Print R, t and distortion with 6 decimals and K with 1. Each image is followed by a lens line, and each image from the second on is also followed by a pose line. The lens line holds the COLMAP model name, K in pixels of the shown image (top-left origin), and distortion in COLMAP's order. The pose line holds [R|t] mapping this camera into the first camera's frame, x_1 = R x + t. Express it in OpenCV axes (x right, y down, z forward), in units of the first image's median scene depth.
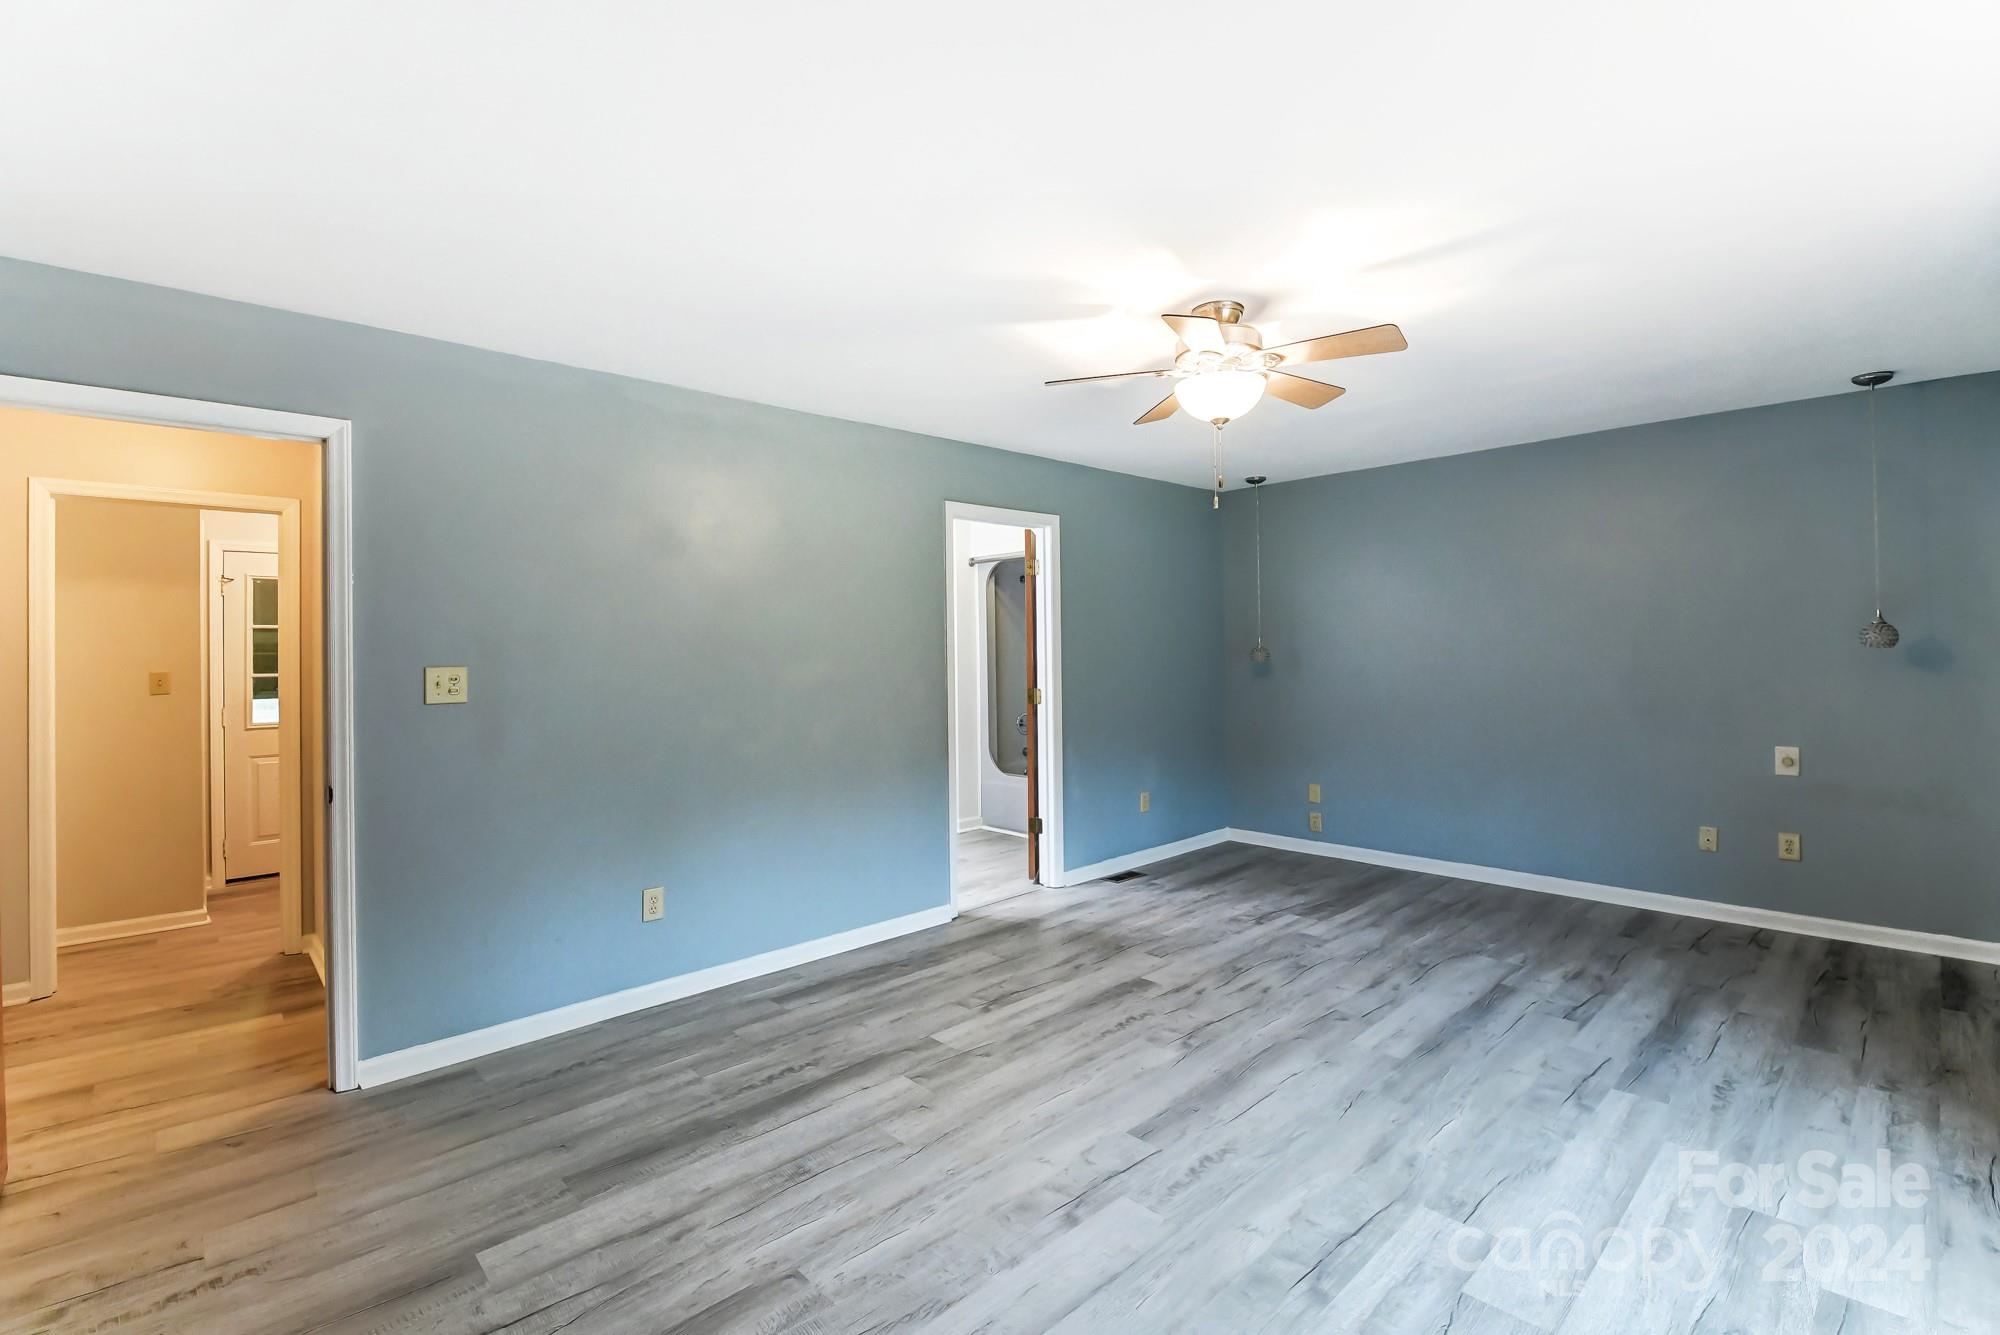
lens RADIAL K [[889.9, 0, 1018.5], [0, 889.9, 652.4], [0, 0, 1]] dist [0.003607, -0.007752]
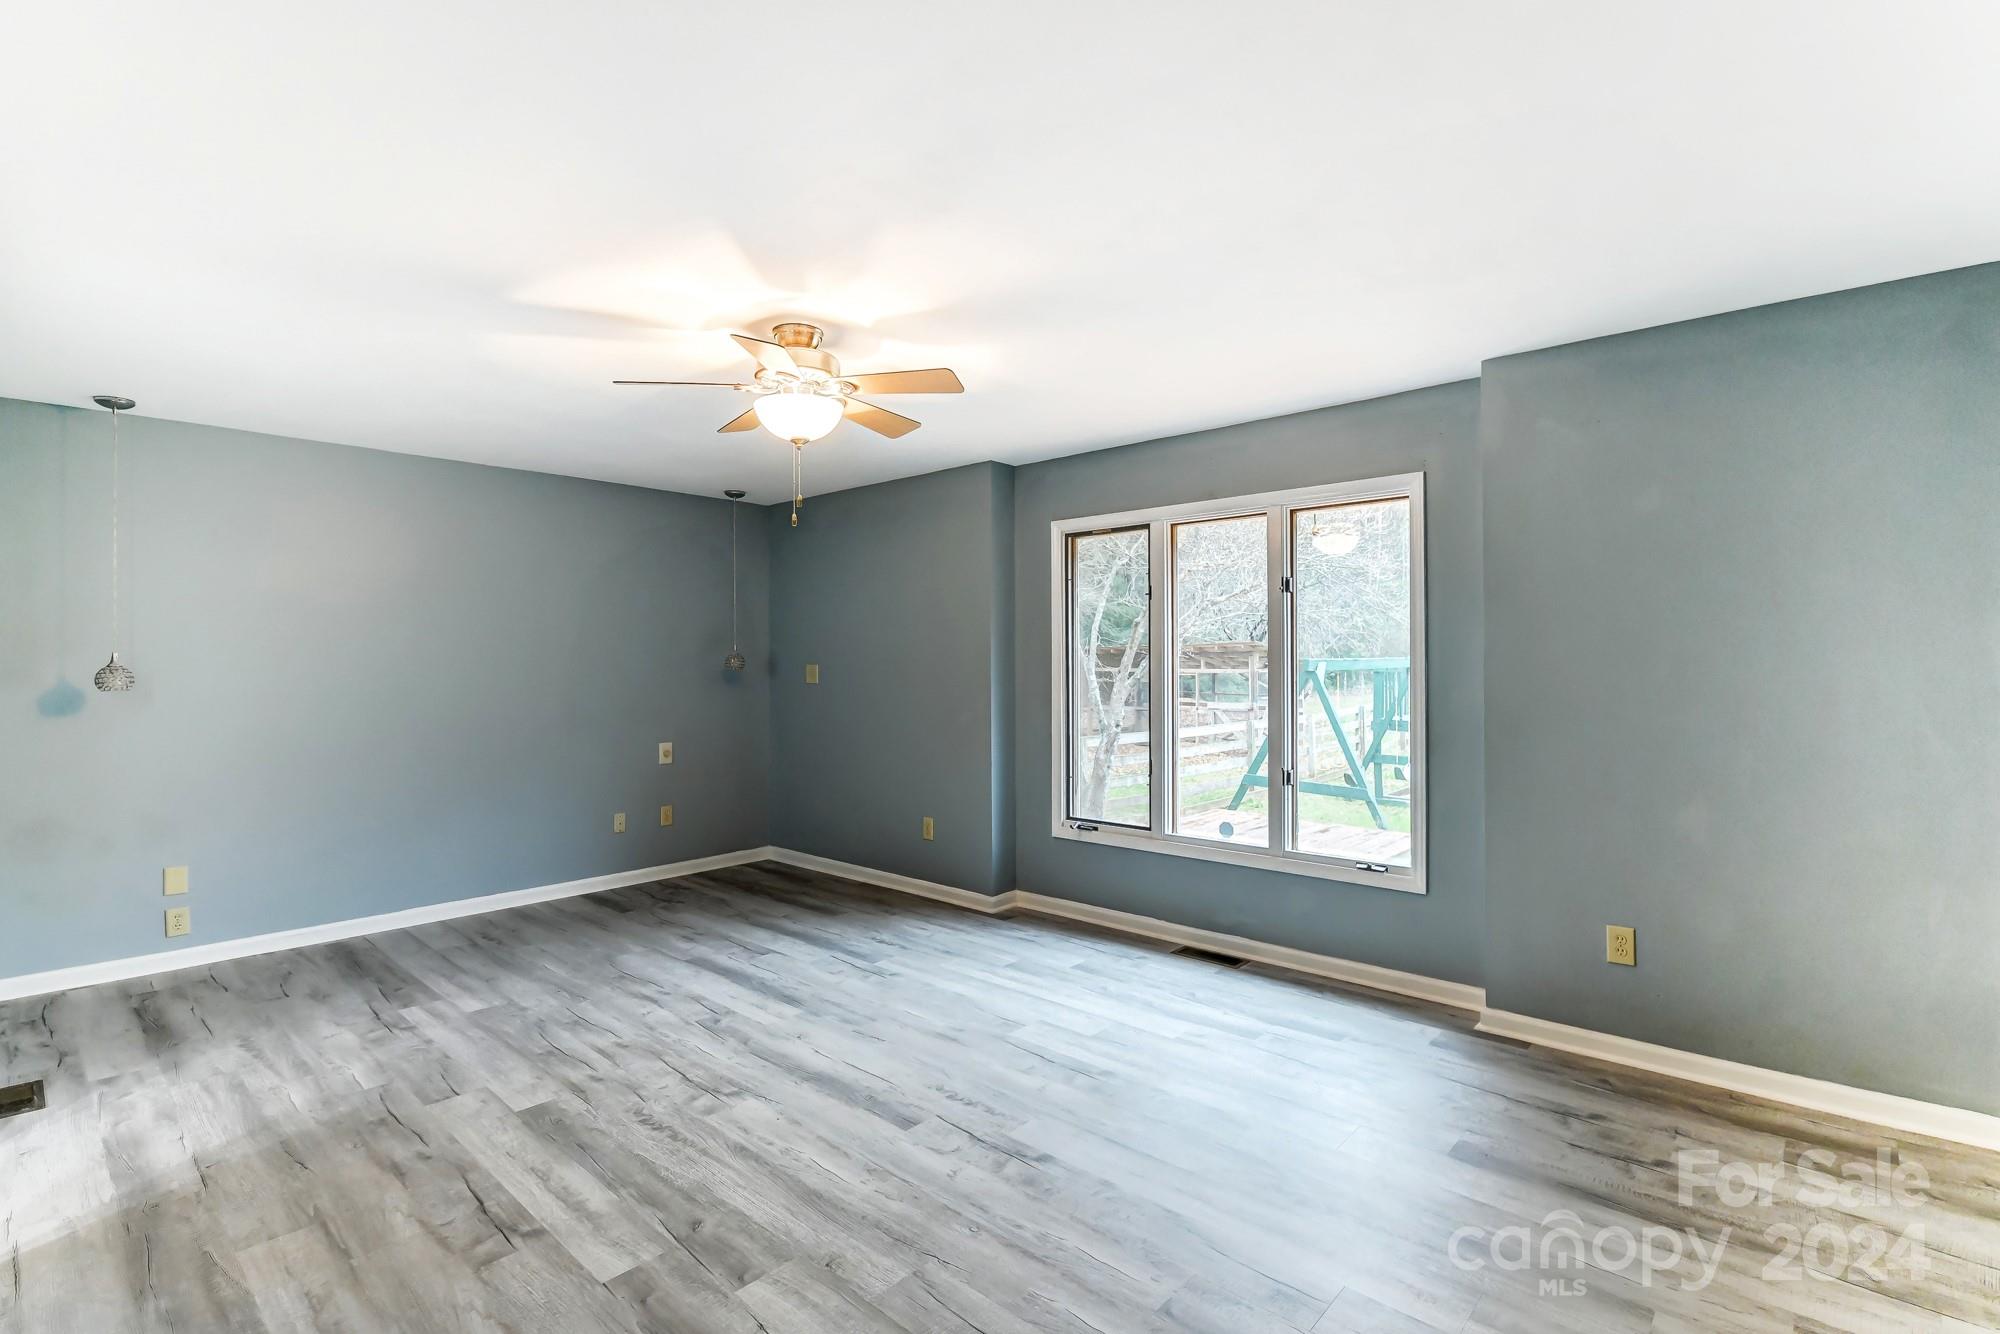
lens RADIAL K [[889.9, 0, 1019.6], [0, 889.9, 675.6], [0, 0, 1]] dist [0.003607, -0.007752]
pose [[-0.060150, 0.000976, 0.998189, -0.649150], [0.007080, 0.999975, -0.000551, 0.008789], [-0.998164, 0.007034, -0.060156, 0.654710]]
